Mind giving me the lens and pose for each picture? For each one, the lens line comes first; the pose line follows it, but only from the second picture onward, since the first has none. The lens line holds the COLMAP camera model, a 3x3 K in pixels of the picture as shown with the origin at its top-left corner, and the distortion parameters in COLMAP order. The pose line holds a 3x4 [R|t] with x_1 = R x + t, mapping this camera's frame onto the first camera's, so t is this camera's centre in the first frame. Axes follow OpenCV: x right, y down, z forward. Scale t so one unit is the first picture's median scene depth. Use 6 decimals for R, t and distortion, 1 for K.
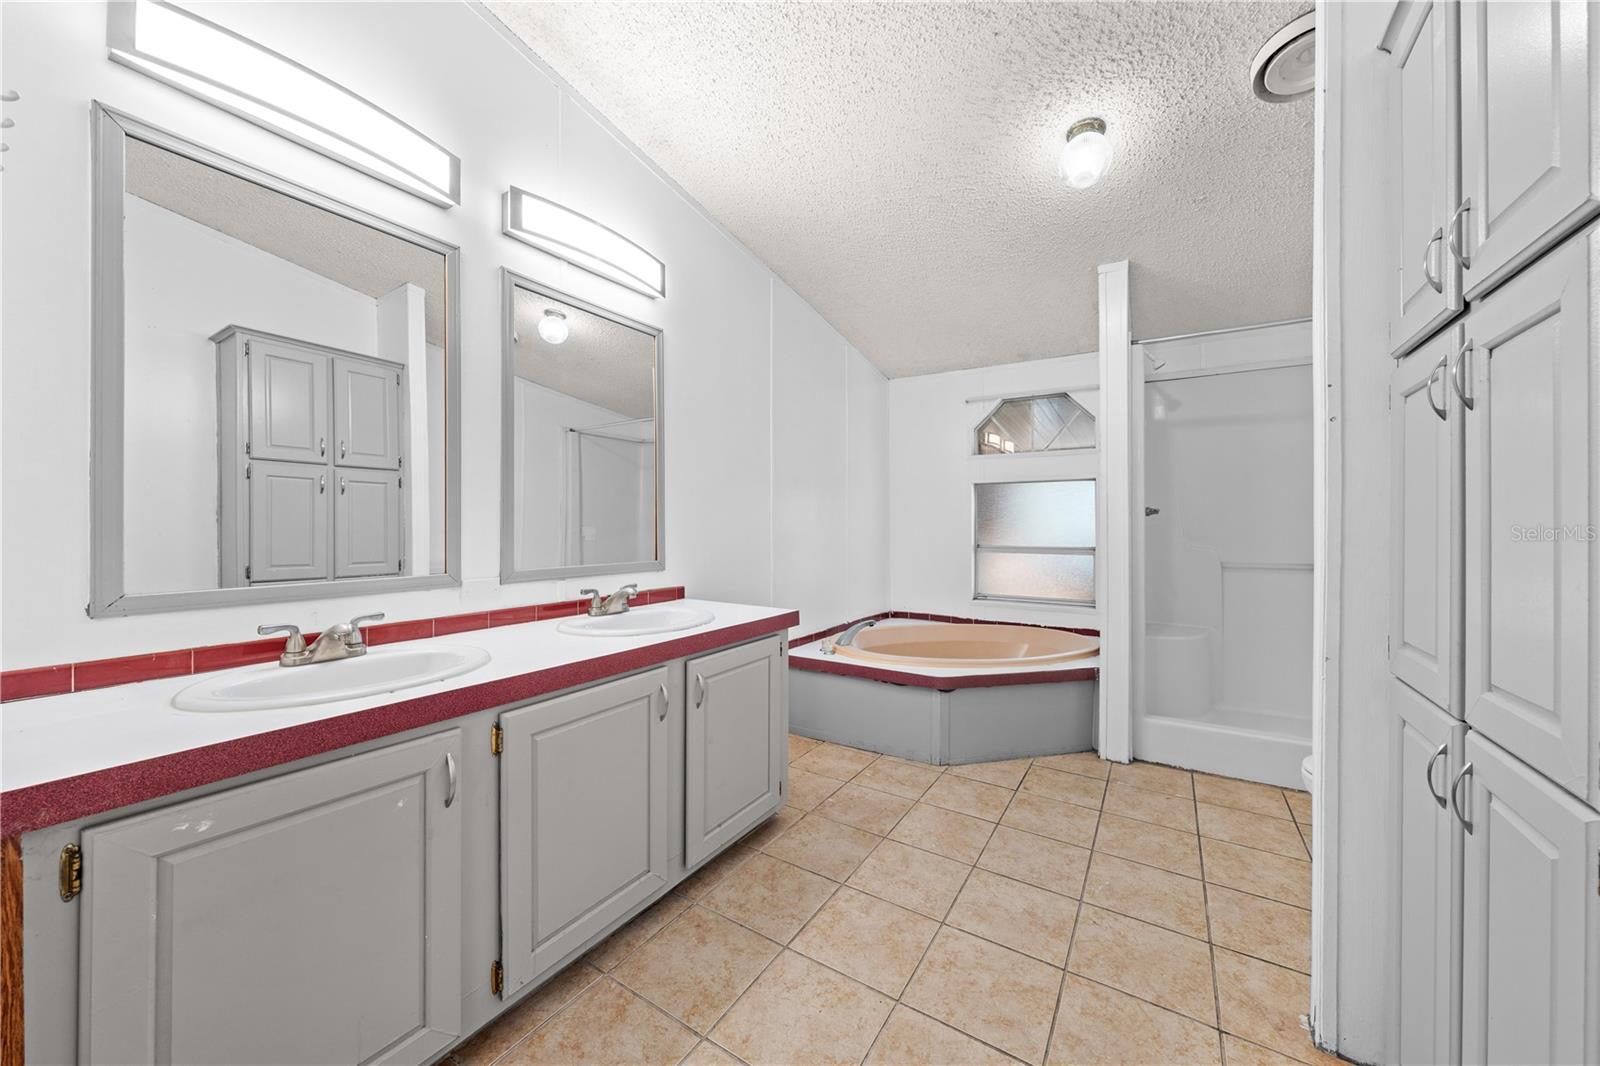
lens RADIAL K [[582.3, 0, 806.1], [0, 582.3, 528.4], [0, 0, 1]] dist [0.000596, 0.000059]
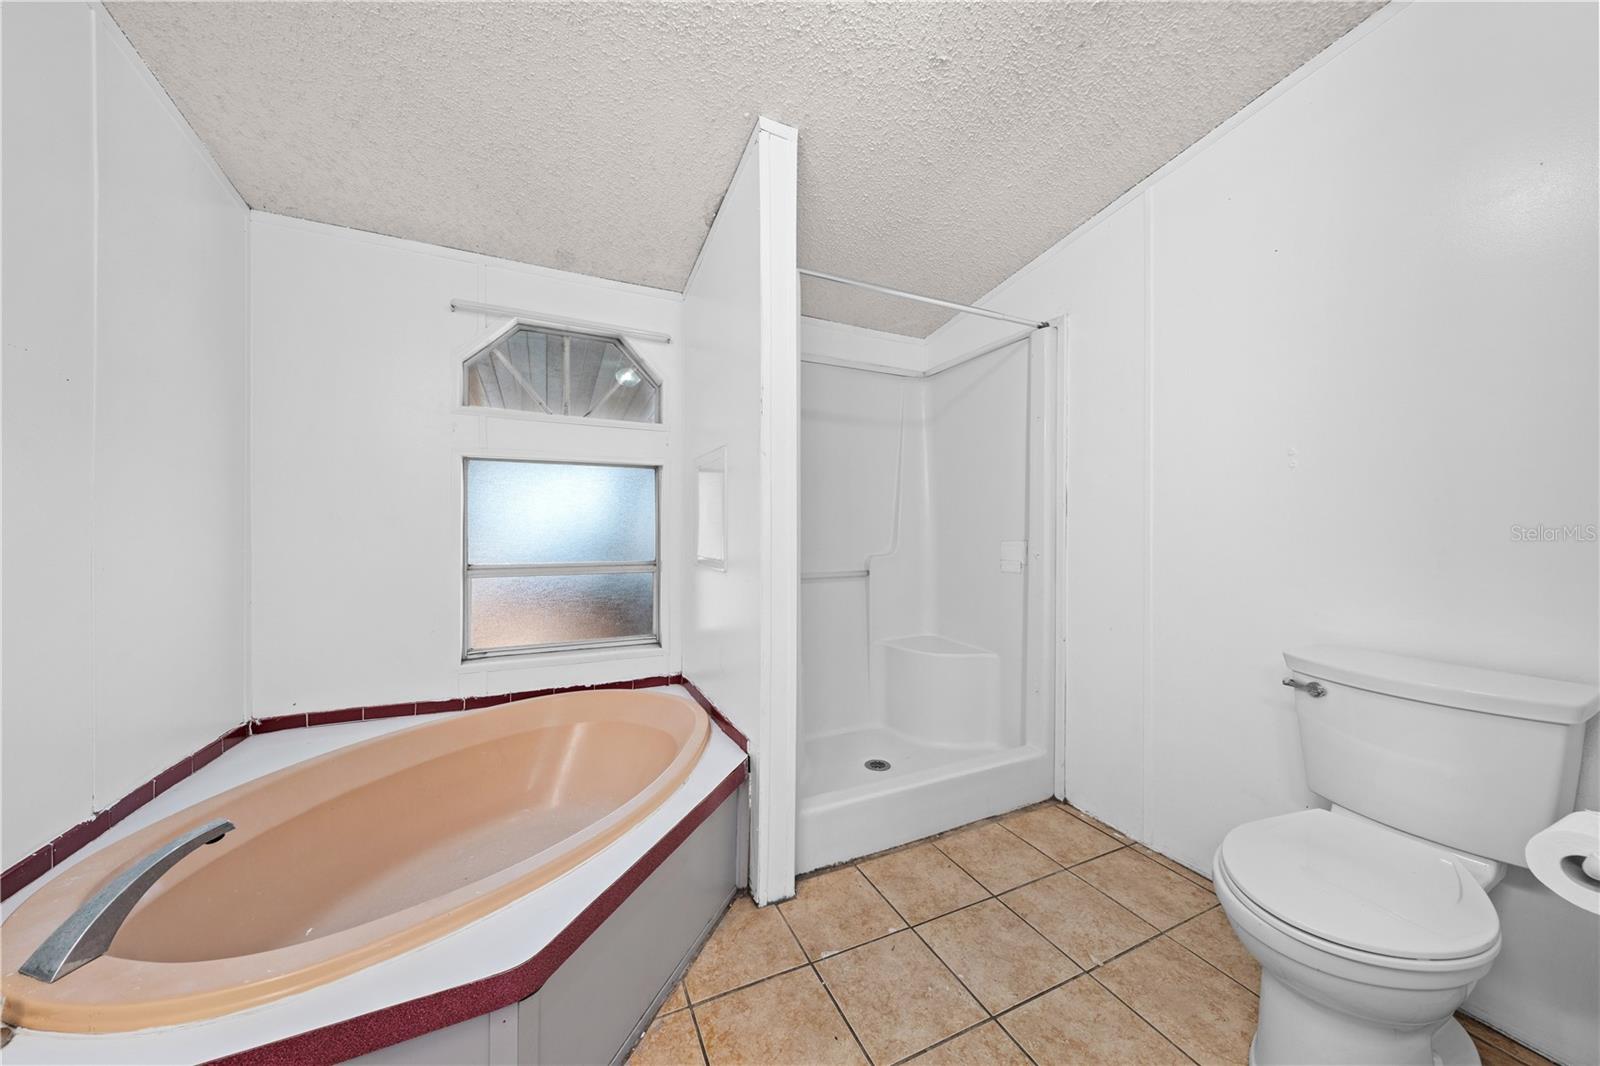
lens RADIAL K [[541.4, 0, 806.3], [0, 541.4, 524.7], [0, 0, 1]] dist [-0.005312, 0.001037]
pose [[0.547716, 0.003590, 0.836656, 0.046927], [0.002492, 0.999979, -0.005923, -0.011149], [-0.836660, 0.005329, 0.547696, 0.641336]]
